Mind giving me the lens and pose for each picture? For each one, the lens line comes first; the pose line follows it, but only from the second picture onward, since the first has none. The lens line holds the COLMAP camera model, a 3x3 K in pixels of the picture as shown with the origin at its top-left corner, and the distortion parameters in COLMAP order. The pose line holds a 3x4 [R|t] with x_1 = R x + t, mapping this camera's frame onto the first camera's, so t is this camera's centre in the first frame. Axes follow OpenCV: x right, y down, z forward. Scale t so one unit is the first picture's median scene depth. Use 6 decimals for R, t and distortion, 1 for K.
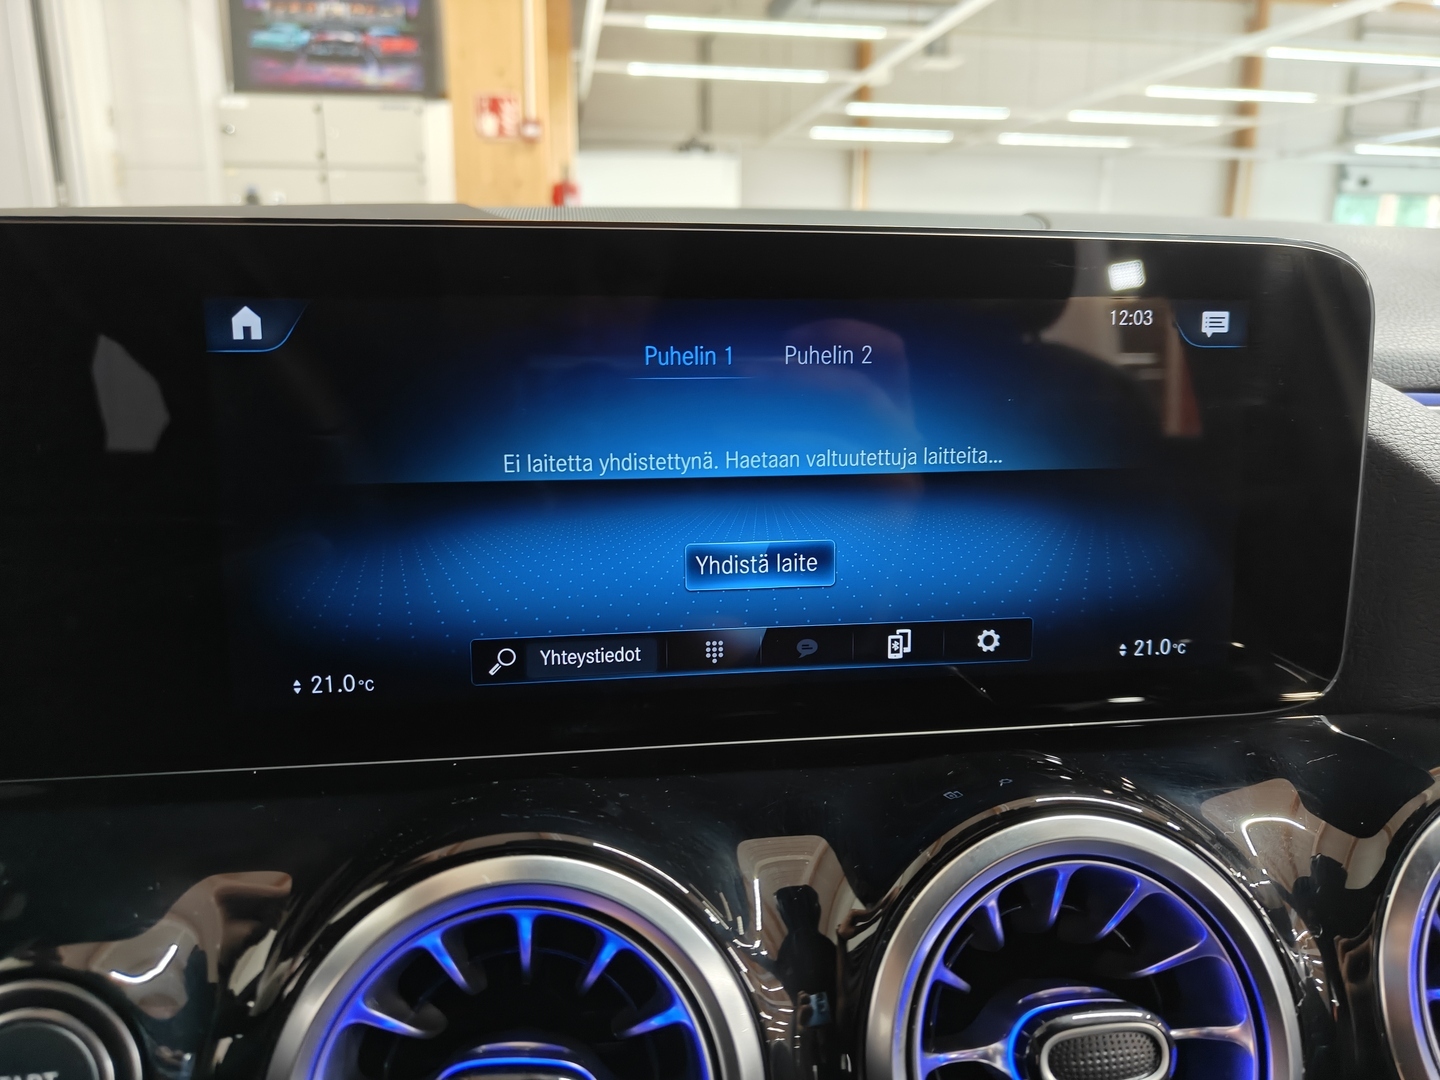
lens RADIAL K [[1037.6, 0, 720.0], [0, 1037.6, 540.0], [0, 0, 1]] dist [-0.010179, -0.001292]
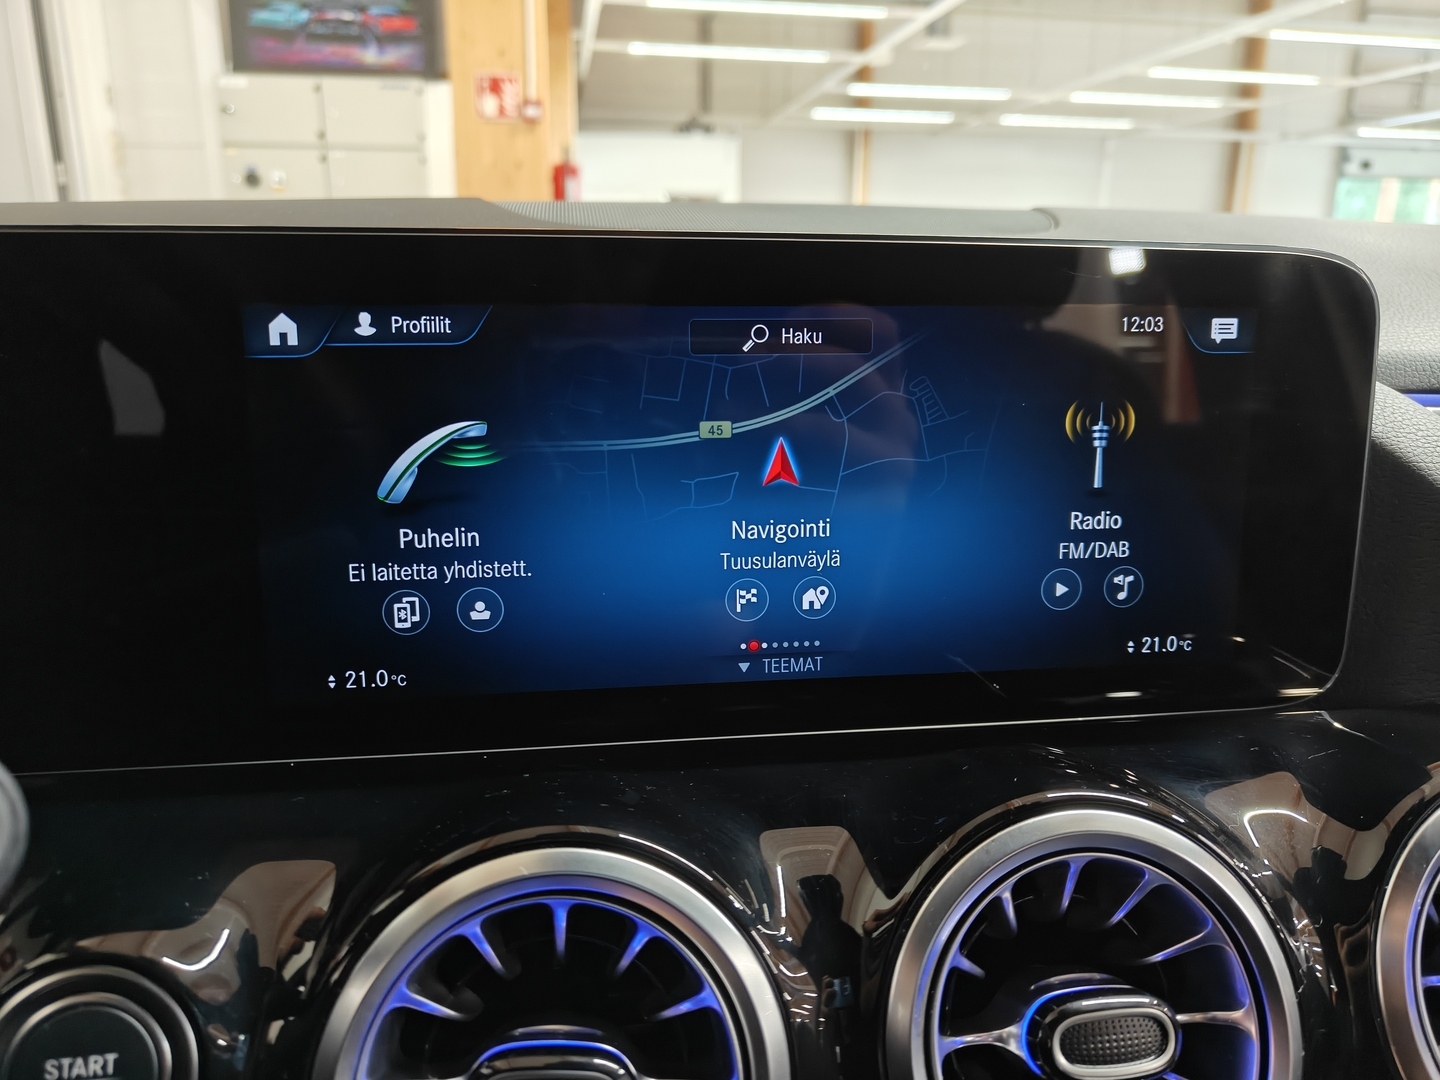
lens RADIAL K [[1035.0, 0, 720.0], [0, 1035.0, 540.0], [0, 0, 1]] dist [-0.009679, -0.001710]
pose [[0.999994, 0.003116, 0.001270, -0.023451], [-0.003138, 0.999837, 0.017774, -0.019007], [-0.001215, -0.017777, 0.999841, -0.027608]]
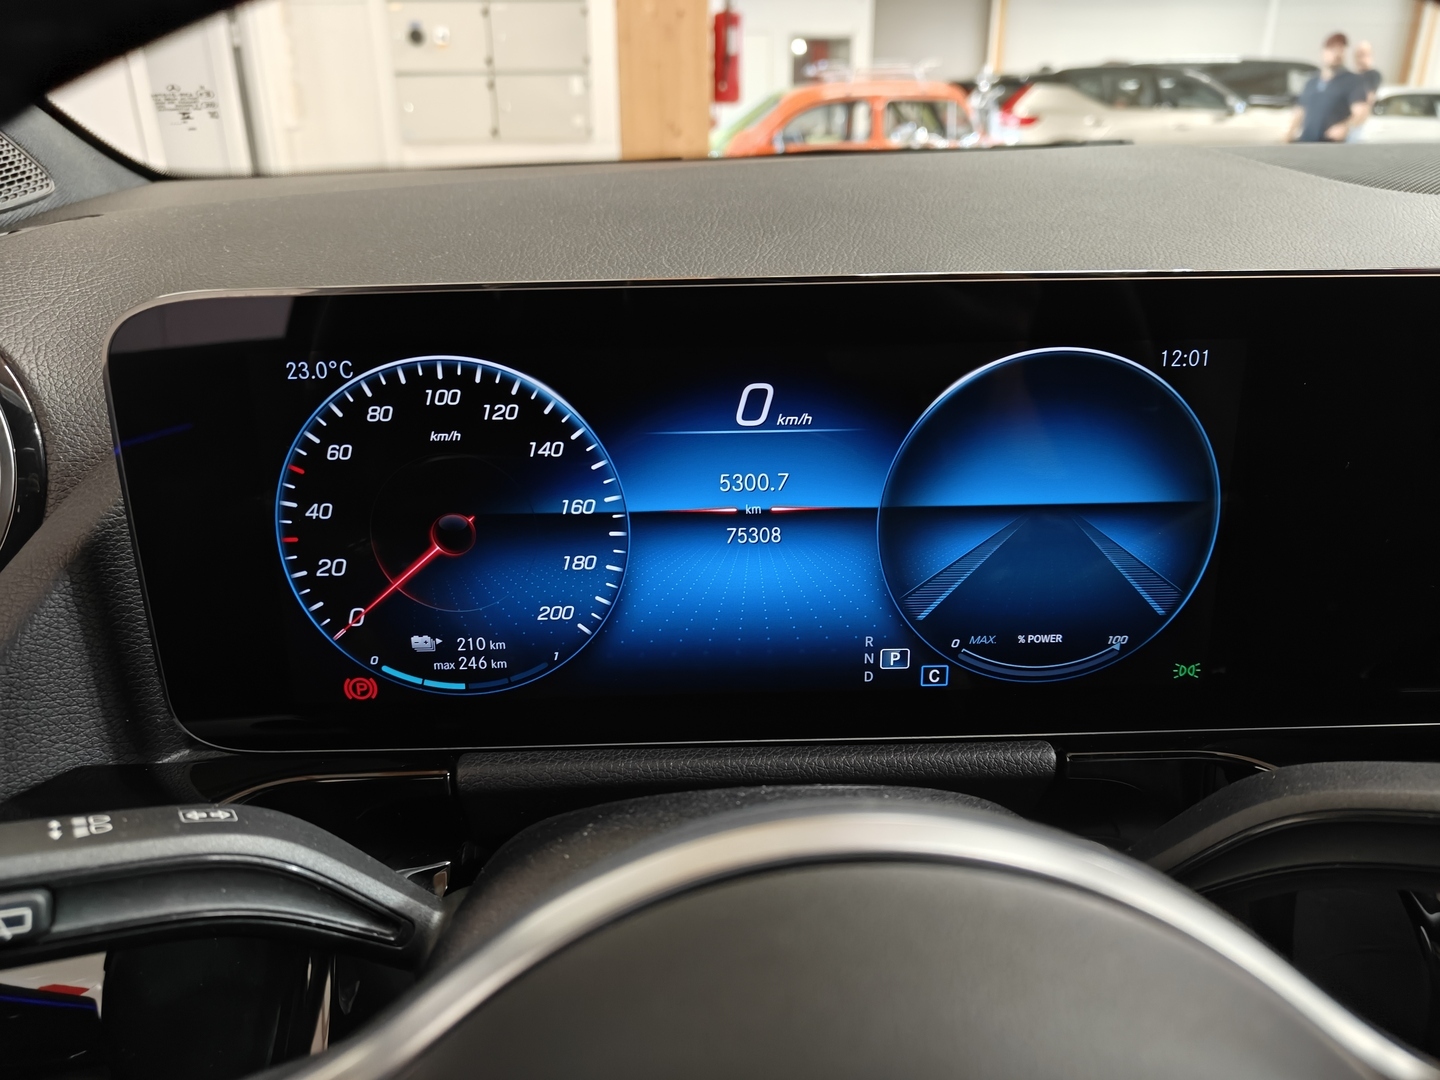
lens RADIAL K [[1038.5, 0, 716.9], [0, 1038.5, 537.4], [0, 0, 1]] dist [-0.012924, -0.000225]
pose [[0.995363, 0.027684, -0.092121, -1.188686], [-0.013677, 0.988691, 0.149340, -0.163764], [0.095213, -0.147387, 0.984485, -0.240090]]
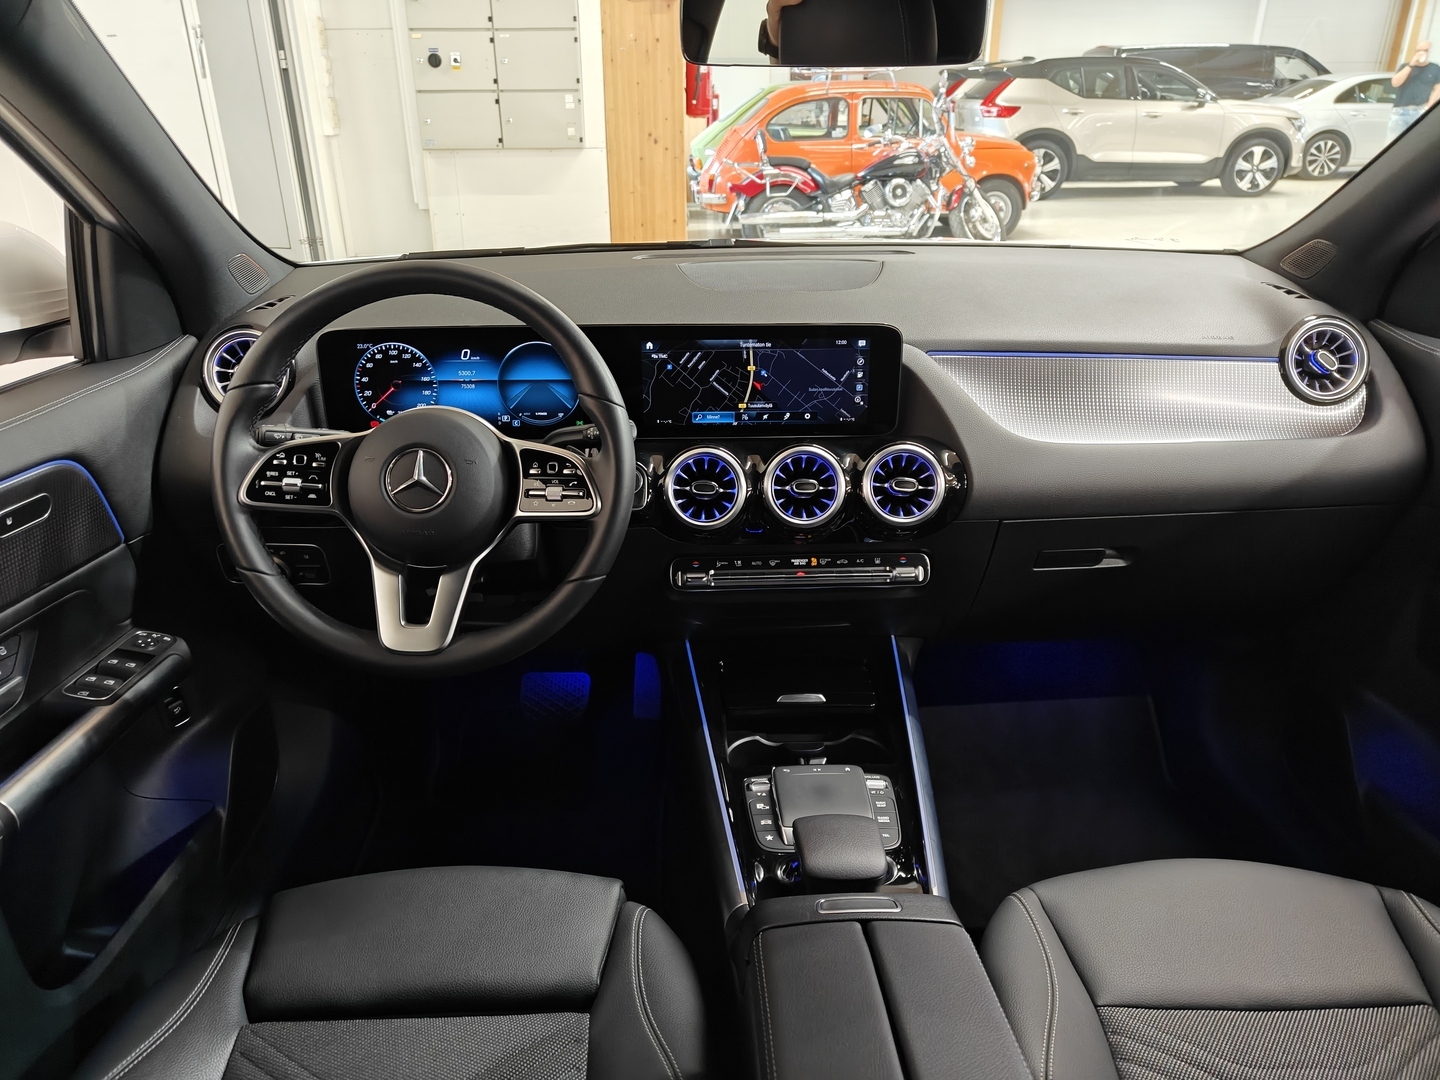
lens RADIAL K [[1013.3, 0, 723.4], [0, 1013.3, 545.7], [0, 0, 1]] dist [0.008681, -0.018001]
pose [[0.993305, 0.040831, -0.108063, 0.423772], [-0.019994, 0.982101, 0.187293, -0.174004], [0.113776, -0.183879, 0.976342, -3.620905]]
